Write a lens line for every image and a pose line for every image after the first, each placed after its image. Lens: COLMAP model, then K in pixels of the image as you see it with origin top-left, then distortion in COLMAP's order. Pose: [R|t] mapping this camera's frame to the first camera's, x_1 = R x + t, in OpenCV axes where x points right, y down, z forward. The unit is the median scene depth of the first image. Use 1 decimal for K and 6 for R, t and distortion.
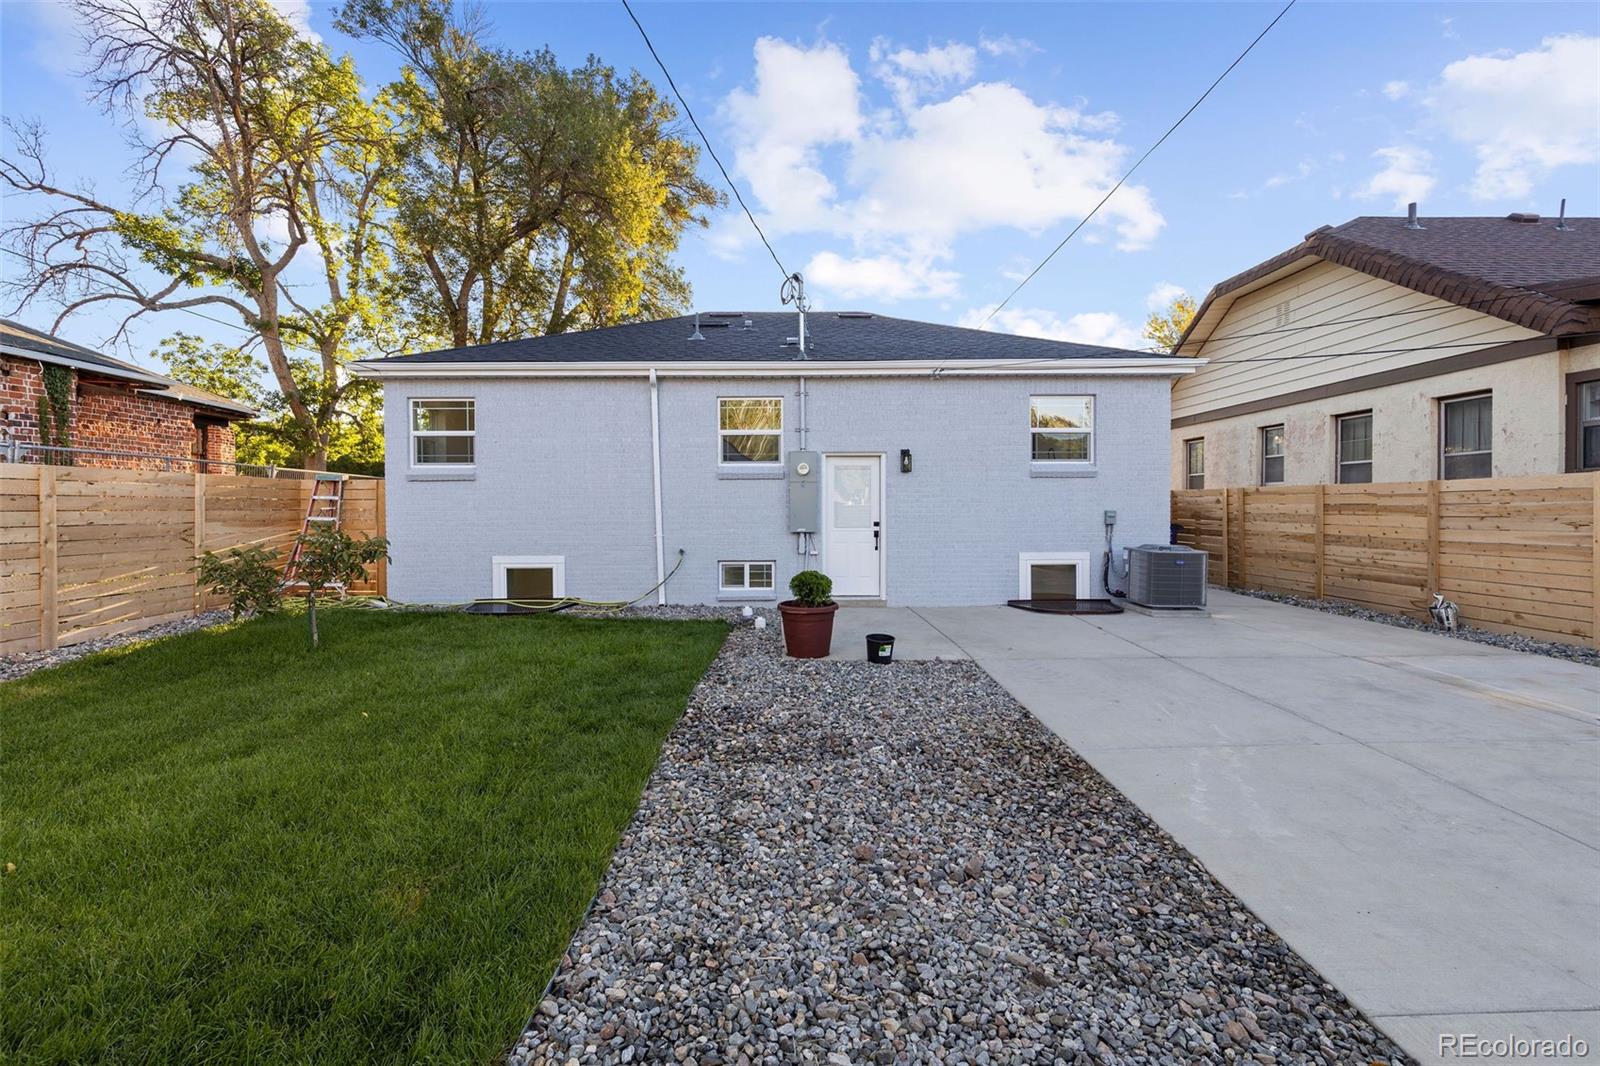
lens RADIAL K [[727.4, 0, 794.9], [0, 727.4, 505.3], [0, 0, 1]] dist [0.005788, 0.000188]
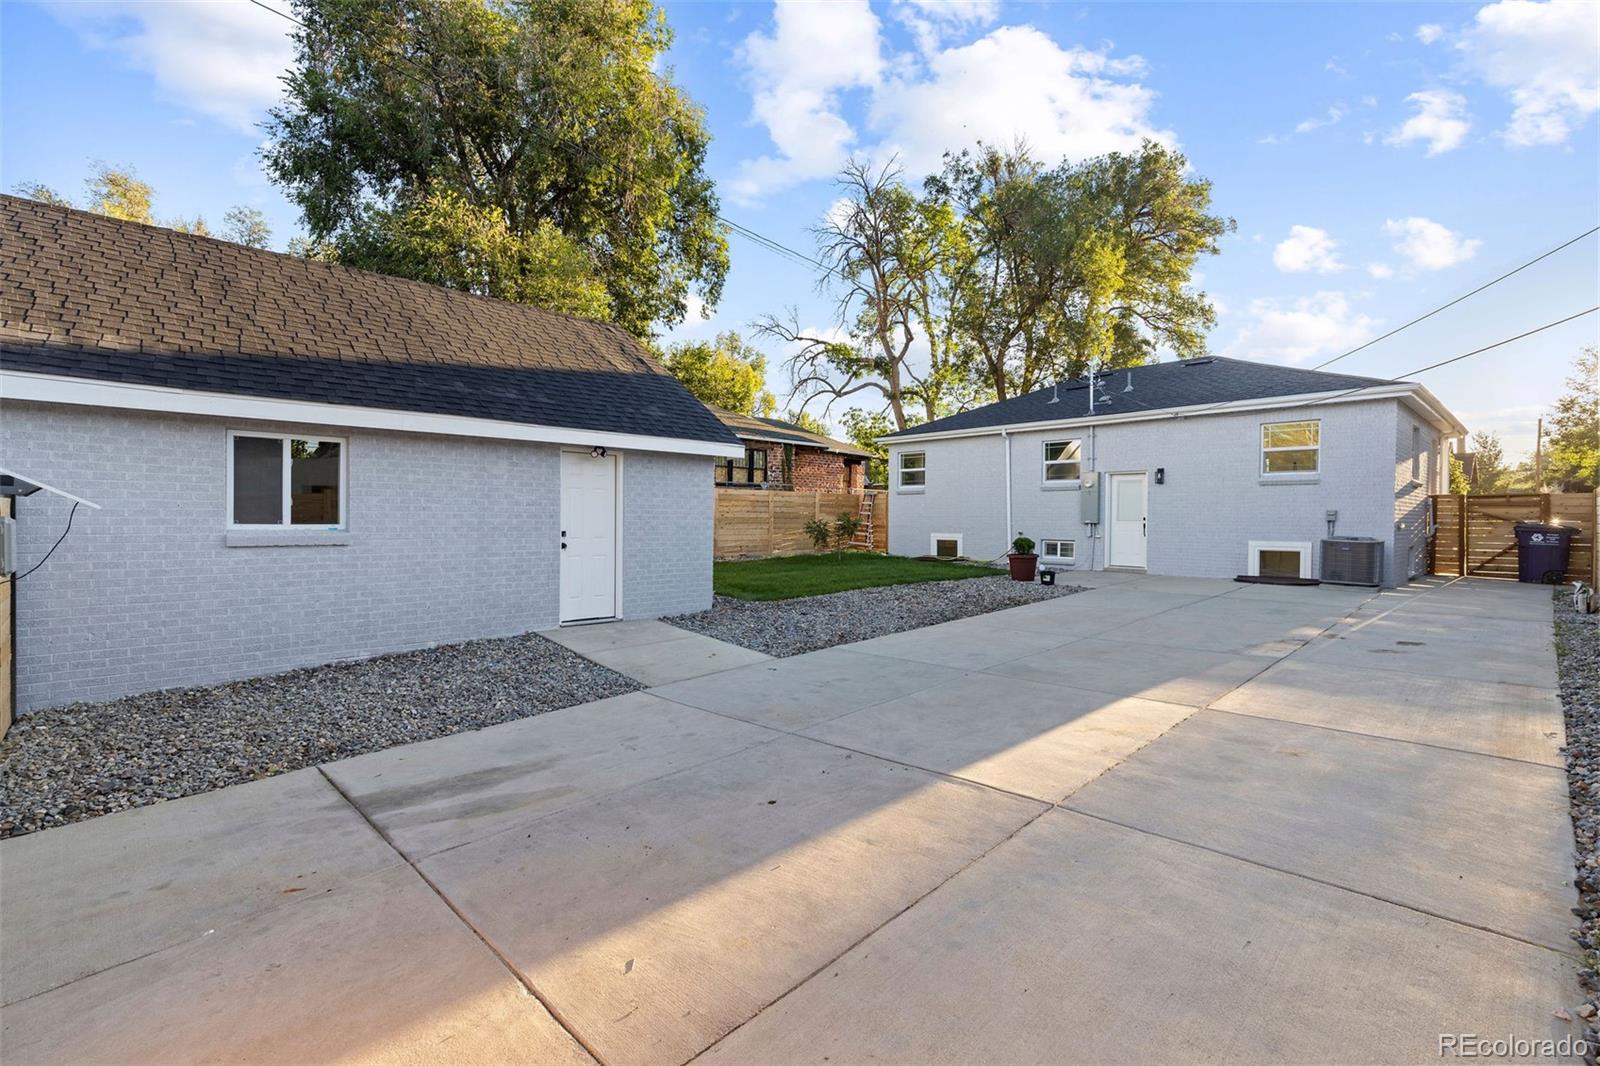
lens RADIAL K [[727.4, 0, 794.9], [0, 727.4, 505.3], [0, 0, 1]] dist [0.005788, 0.000188]
pose [[0.675755, -0.002238, -0.737123, 0.298187], [-0.009043, 0.999895, -0.011327, 0.008764], [0.737071, 0.014320, 0.675664, -0.221161]]
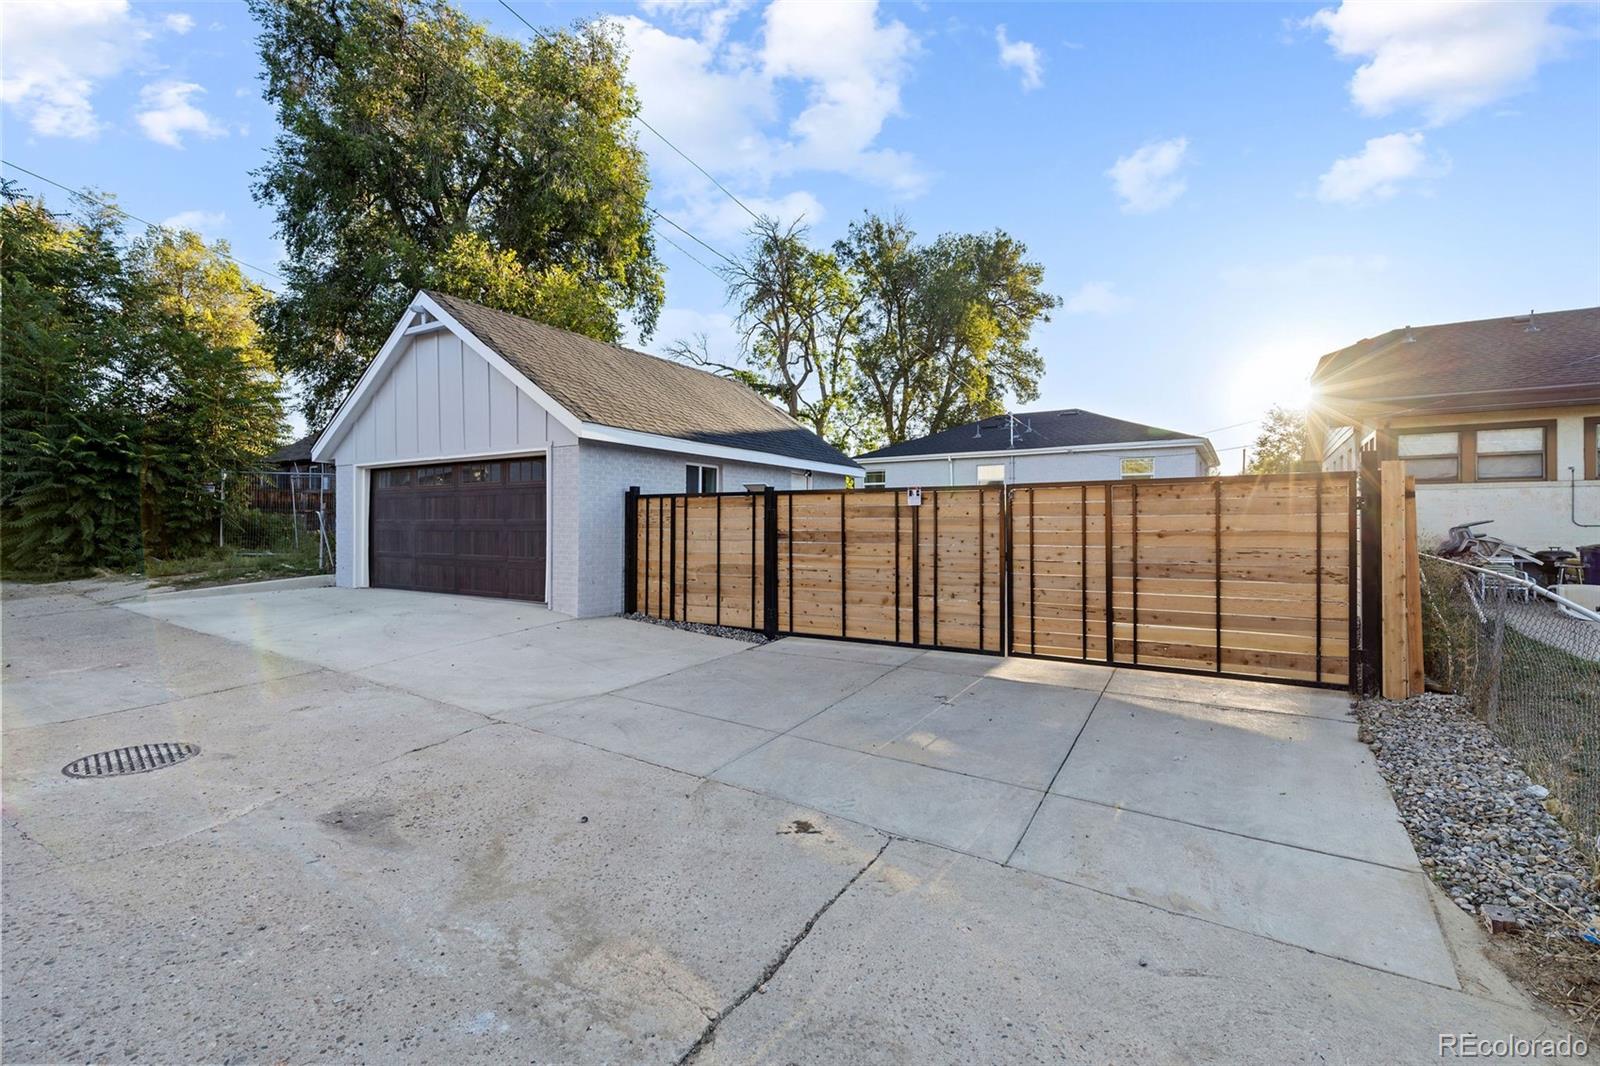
lens RADIAL K [[734.0, 0, 792.5], [0, 734.0, 501.4], [0, 0, 1]] dist [0.001545, 0.000025]
pose [[0.835809, -0.011643, -0.548897, 0.286375], [-0.007983, 0.999412, -0.033354, 0.021582], [0.548963, 0.032260, 0.835224, -0.539746]]
